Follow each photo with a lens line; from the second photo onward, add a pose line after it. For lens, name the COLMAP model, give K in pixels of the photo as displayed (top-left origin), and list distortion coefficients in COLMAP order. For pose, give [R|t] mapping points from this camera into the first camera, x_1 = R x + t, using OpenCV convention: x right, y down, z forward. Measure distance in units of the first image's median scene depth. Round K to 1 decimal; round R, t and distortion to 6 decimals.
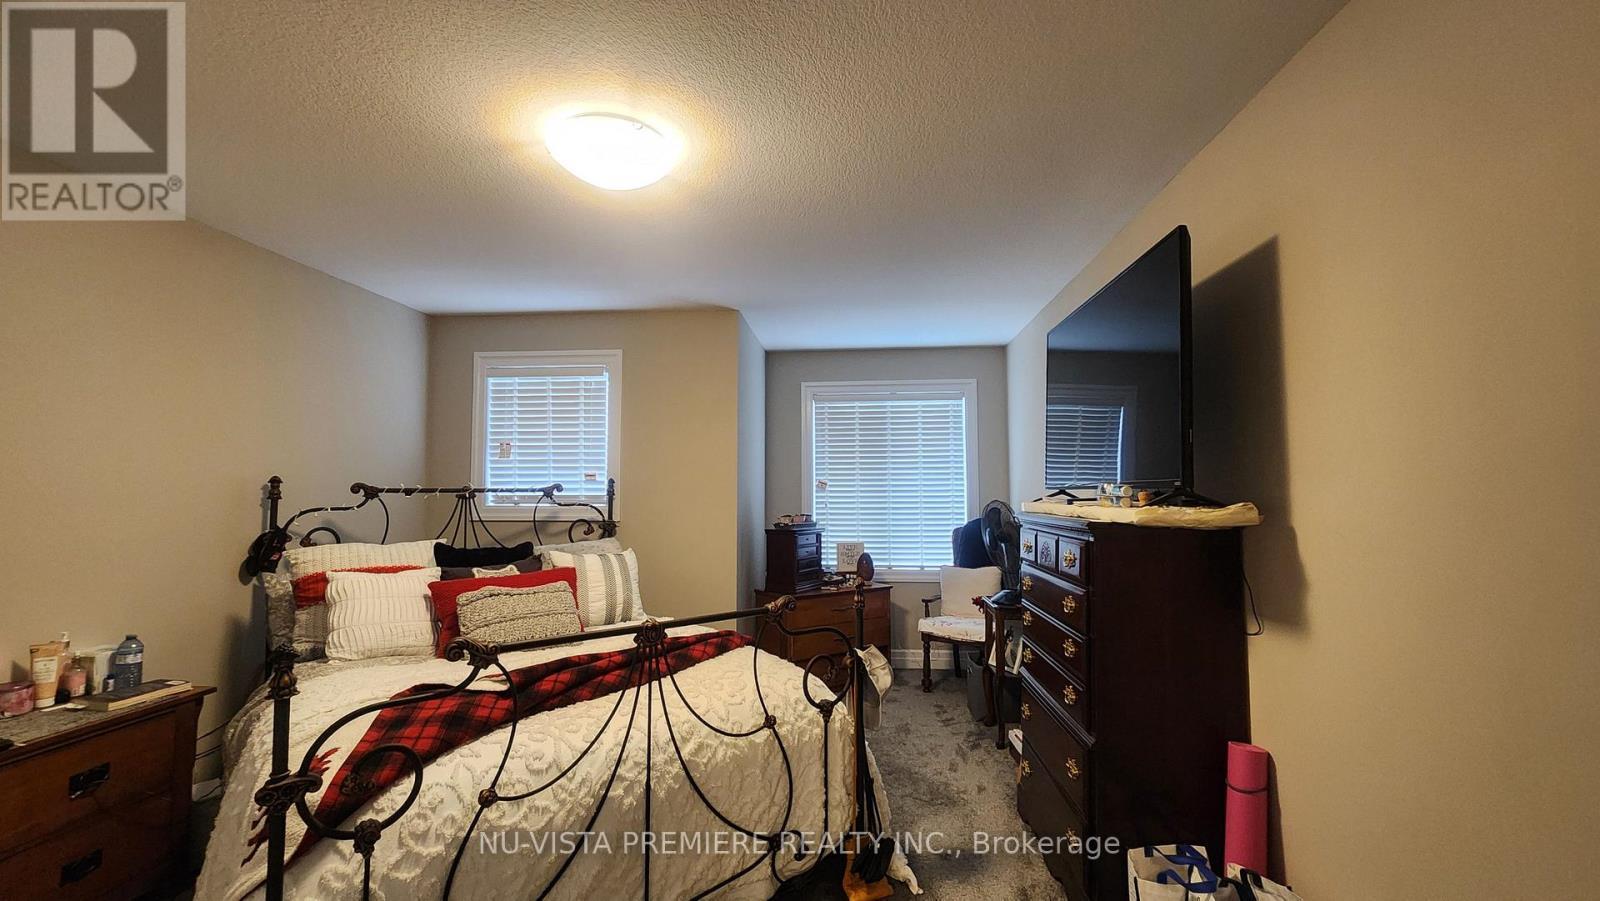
lens RADIAL K [[656.8, 0, 804.0], [0, 656.8, 455.2], [0, 0, 1]] dist [-0.000104, 0.000277]
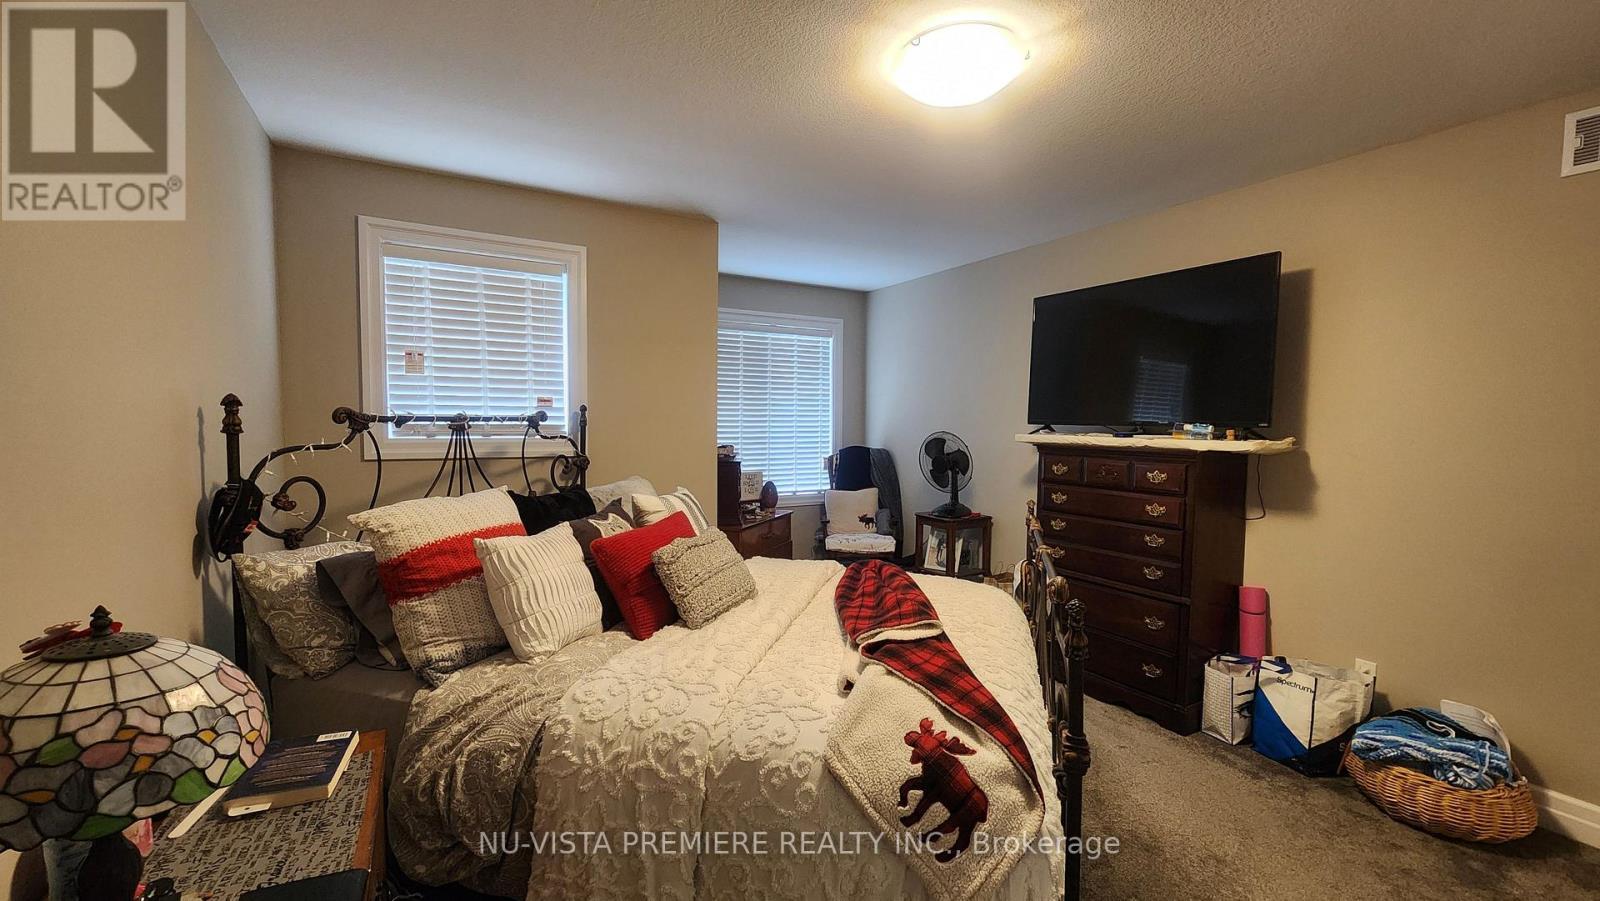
lens RADIAL K [[656.8, 0, 804.0], [0, 656.8, 455.2], [0, 0, 1]] dist [-0.000104, 0.000277]
pose [[0.819564, -0.020101, 0.572635, -0.730765], [-0.044555, 0.994123, 0.098664, 0.004939], [-0.571253, -0.106375, 0.813852, 0.215534]]
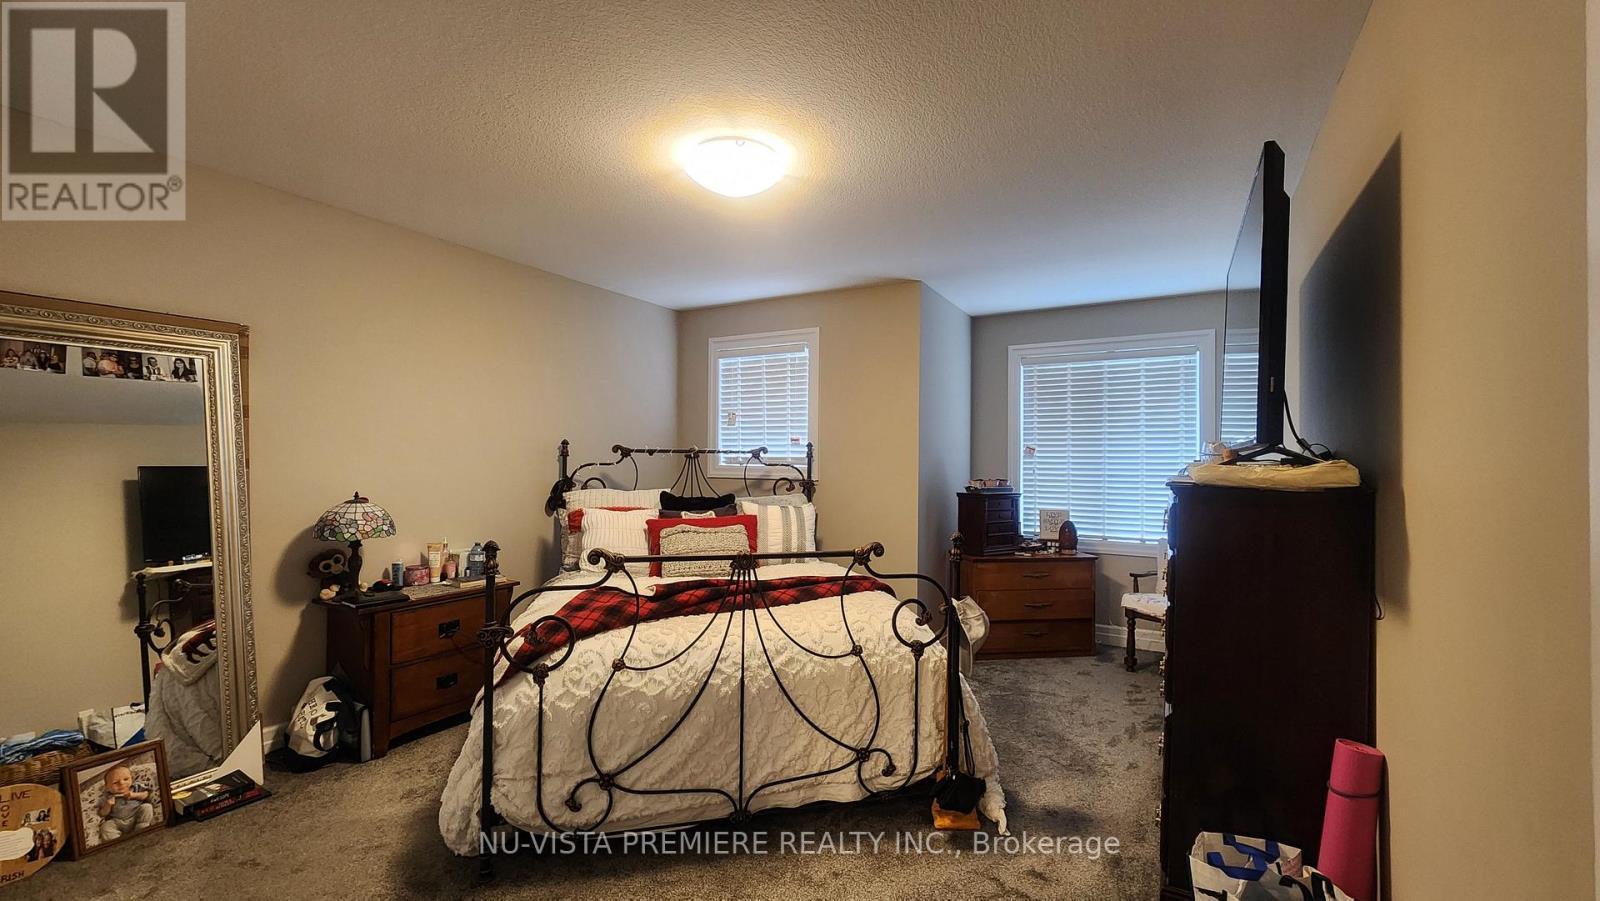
lens RADIAL K [[653.0, 0, 807.6], [0, 653.0, 455.3], [0, 0, 1]] dist [0.000954, 0.000118]
pose [[0.908022, 0.007260, -0.418860, 0.237808], [0.011649, 0.999026, 0.042568, 0.012857], [0.418761, -0.043532, 0.907052, -0.034449]]
